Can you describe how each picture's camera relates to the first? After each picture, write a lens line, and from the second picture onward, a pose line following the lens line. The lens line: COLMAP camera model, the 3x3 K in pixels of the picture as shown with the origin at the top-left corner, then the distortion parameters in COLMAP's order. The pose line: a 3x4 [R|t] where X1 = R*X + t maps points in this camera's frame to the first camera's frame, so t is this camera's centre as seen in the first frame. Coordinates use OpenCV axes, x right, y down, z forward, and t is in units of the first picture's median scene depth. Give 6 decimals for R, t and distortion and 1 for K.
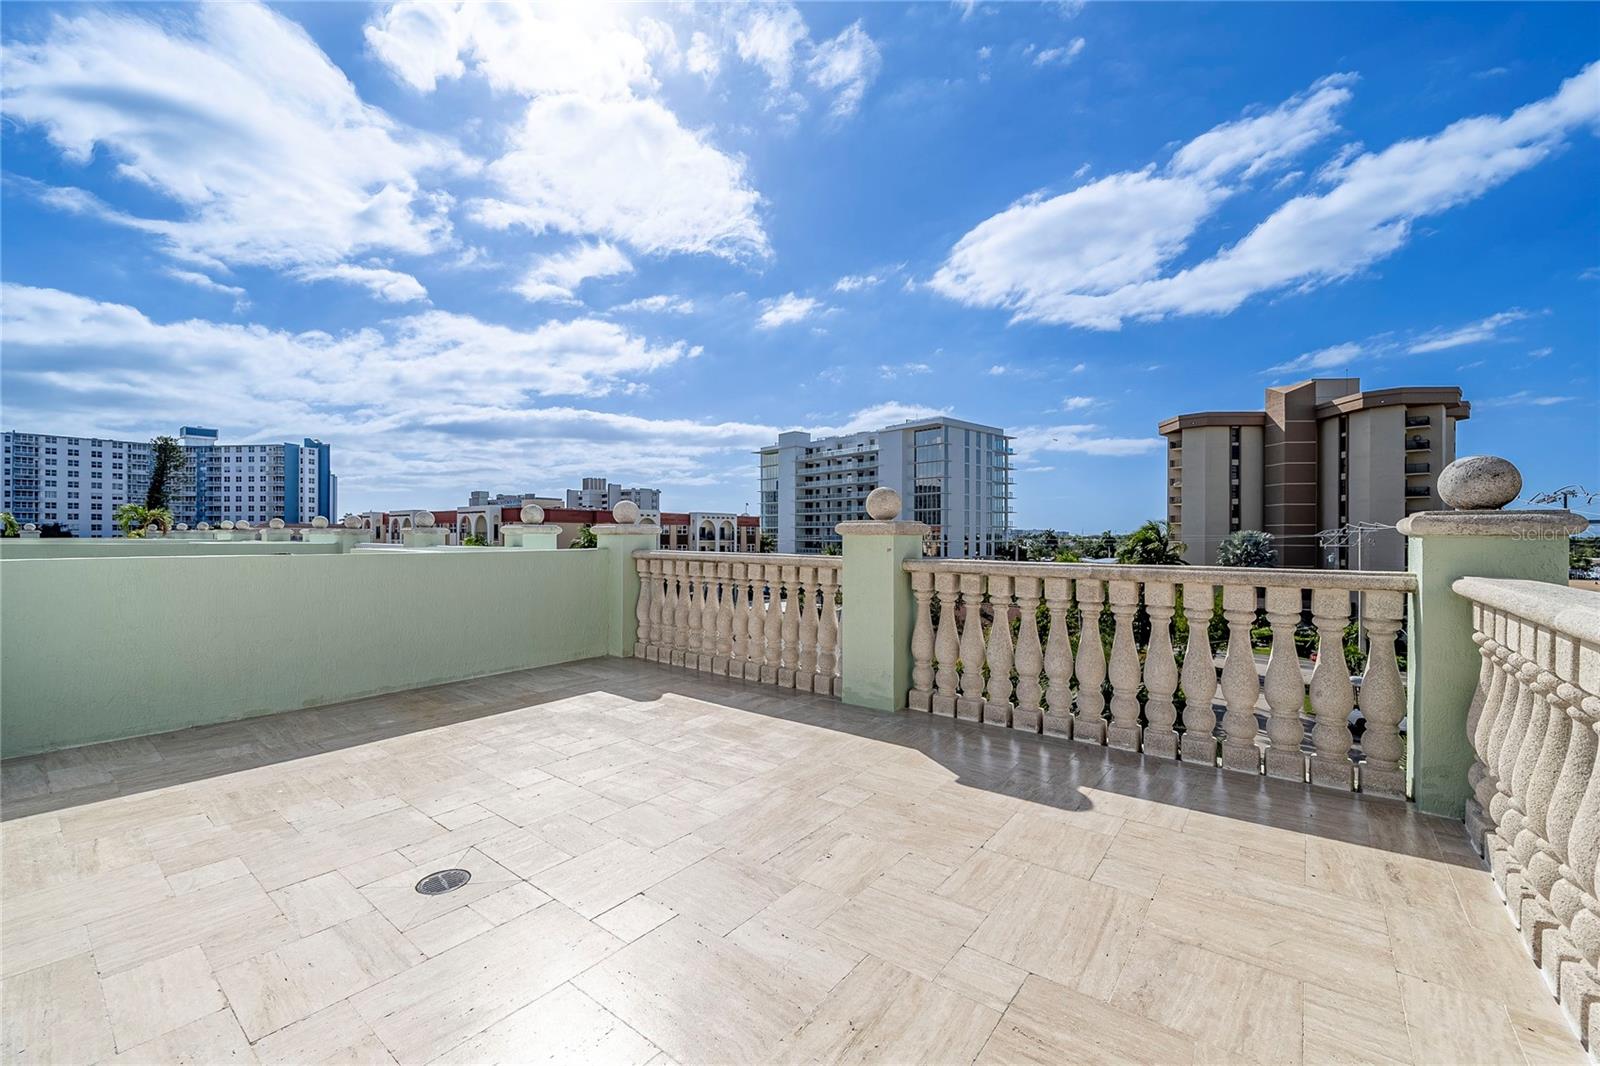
lens RADIAL K [[658.5, 0, 798.8], [0, 658.5, 526.5], [0, 0, 1]] dist [-0.000074, -0.000191]
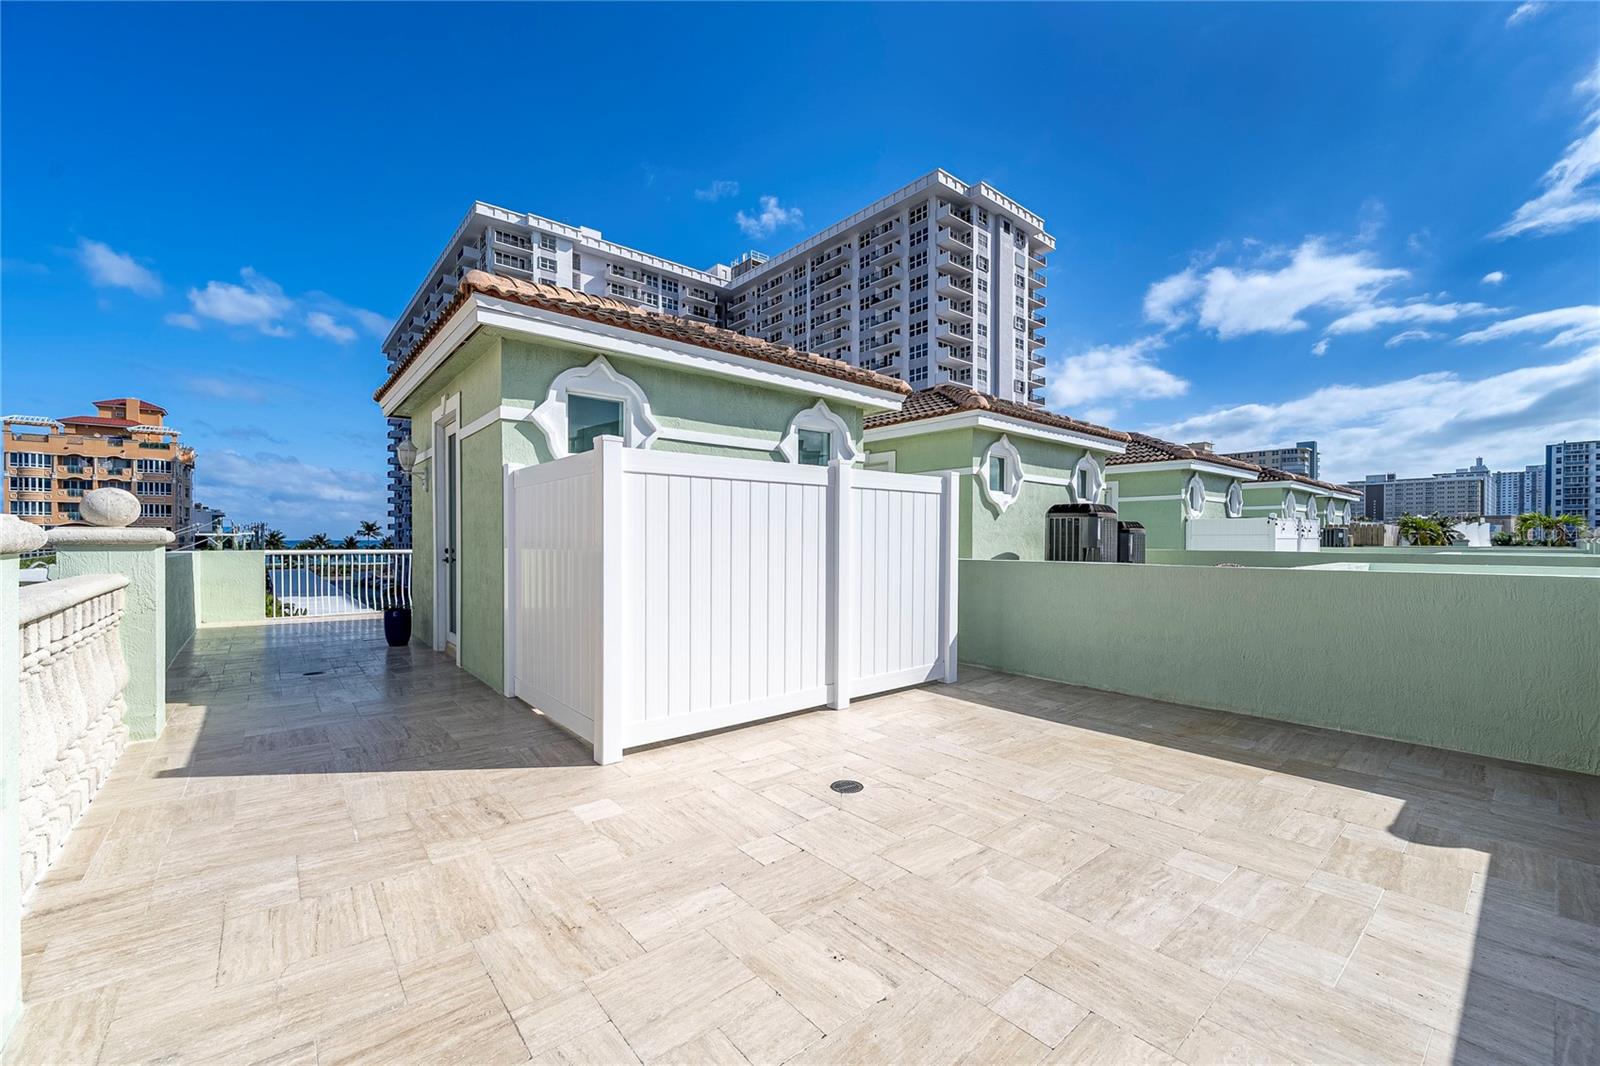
lens RADIAL K [[620.3, 0, 800.0], [0, 620.3, 533.0], [0, 0, 1]] dist [-0.000394, -0.000091]
pose [[-0.198117, -0.014572, -0.980070, 0.542064], [0.013409, 0.999756, -0.017575, -0.005169], [0.980087, -0.016624, -0.197873, 0.748144]]
